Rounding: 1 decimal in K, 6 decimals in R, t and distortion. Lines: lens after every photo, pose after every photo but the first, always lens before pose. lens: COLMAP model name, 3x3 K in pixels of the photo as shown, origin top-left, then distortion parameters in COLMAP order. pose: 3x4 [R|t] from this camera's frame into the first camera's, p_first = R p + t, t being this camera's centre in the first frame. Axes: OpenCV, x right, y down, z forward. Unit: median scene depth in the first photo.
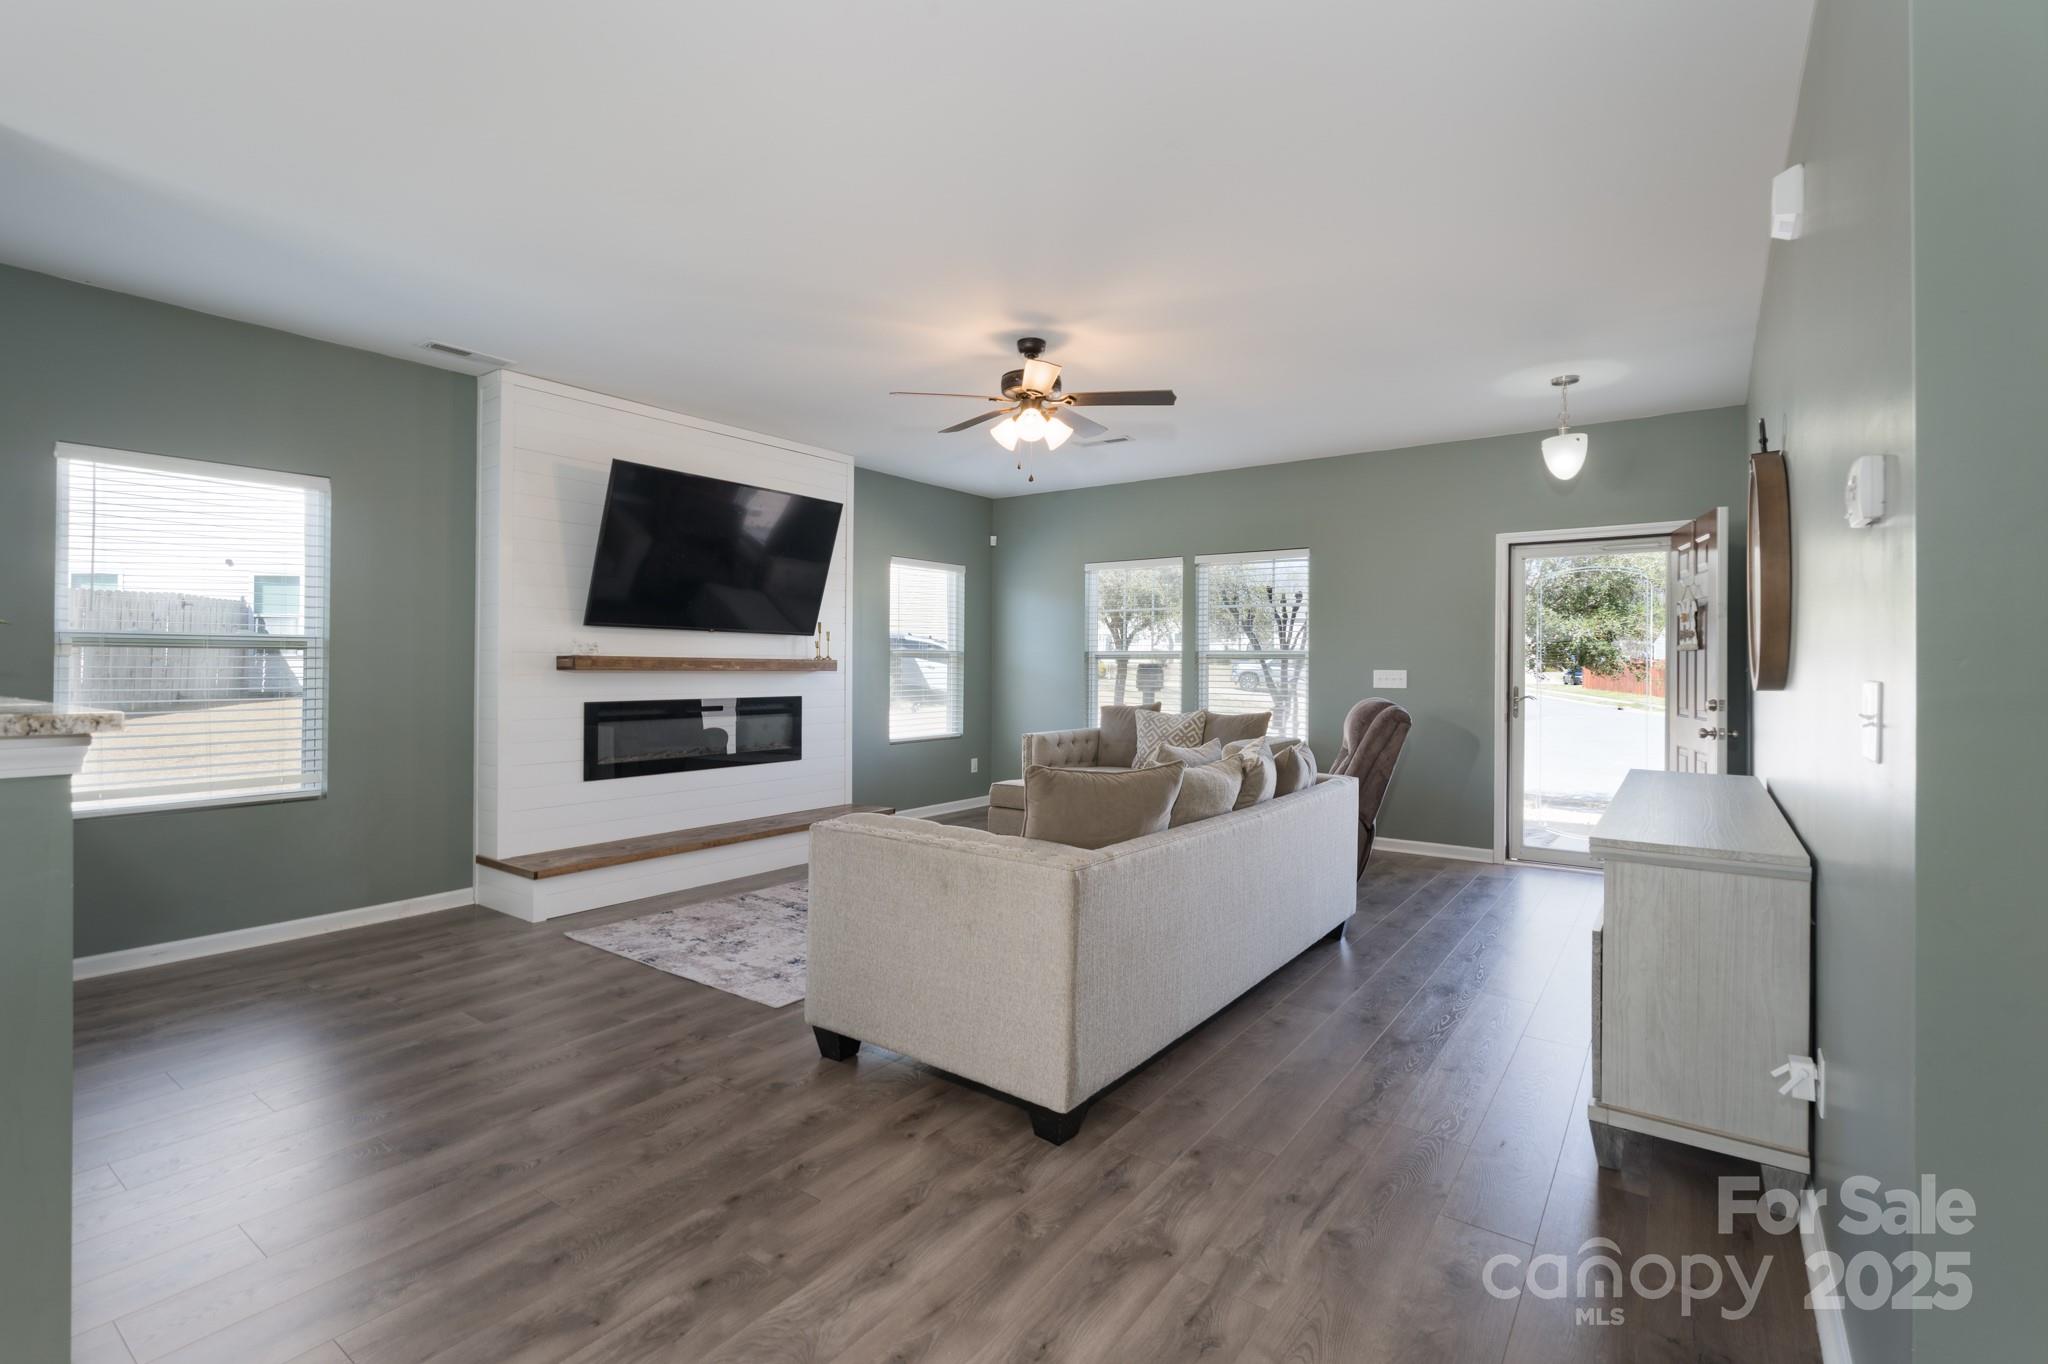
lens RADIAL K [[931.4, 0, 1026.1], [0, 931.4, 672.0], [0, 0, 1]] dist [-0.002903, -0.000763]
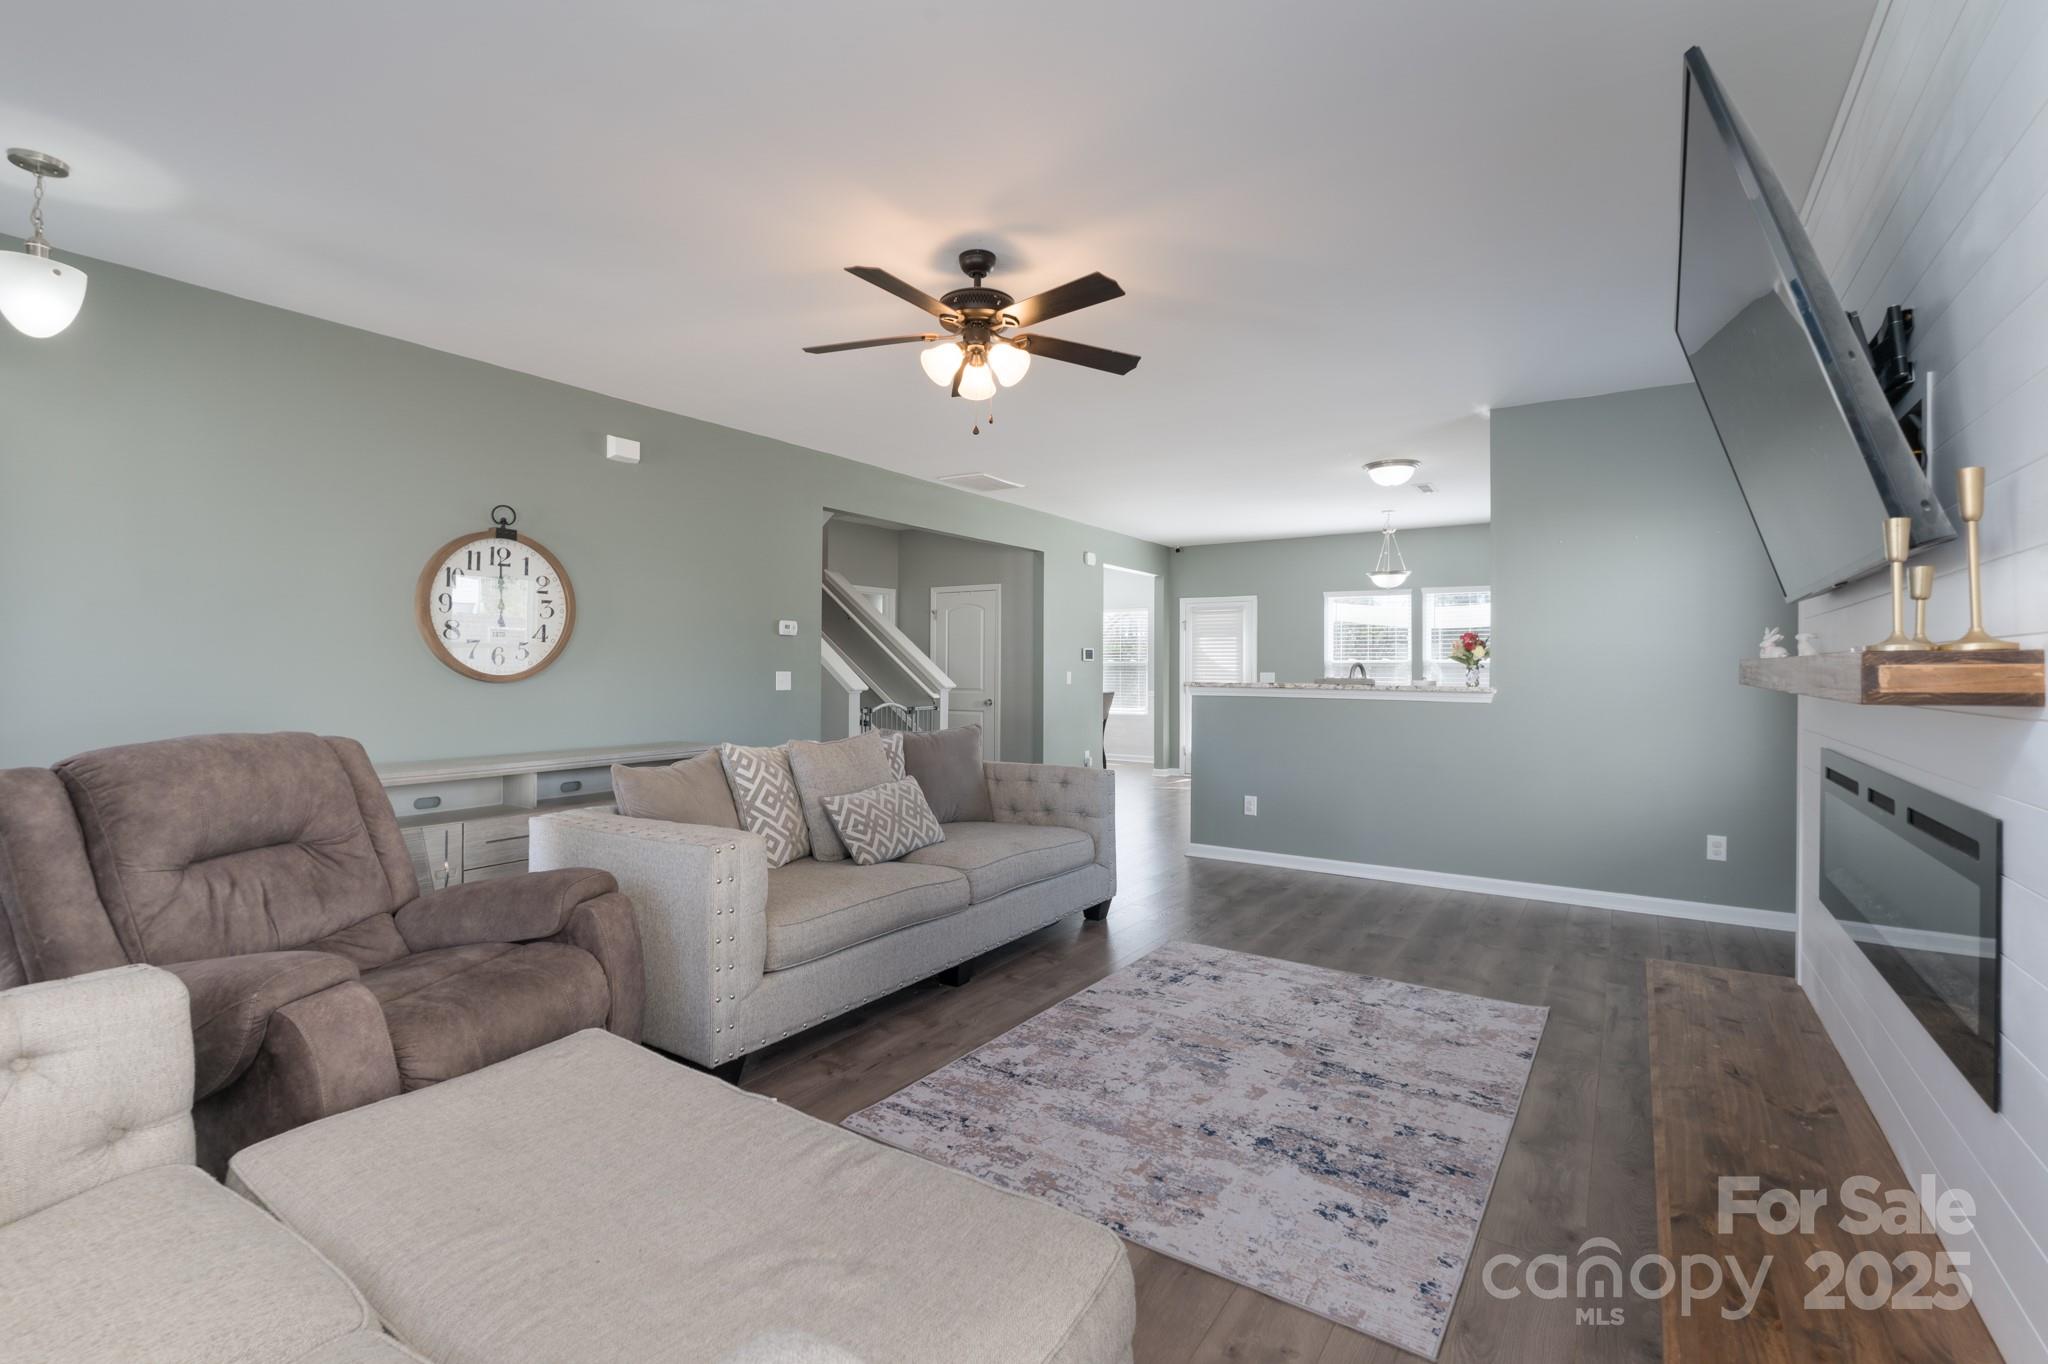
lens RADIAL K [[931.4, 0, 1018.5], [0, 931.4, 673.5], [0, 0, 1]] dist [-0.002903, -0.000763]
pose [[-0.999509, -0.008584, -0.030143, -0.011159], [-0.009007, 0.999863, 0.013911, -0.017325], [0.030019, 0.014176, -0.999449, 1.962483]]
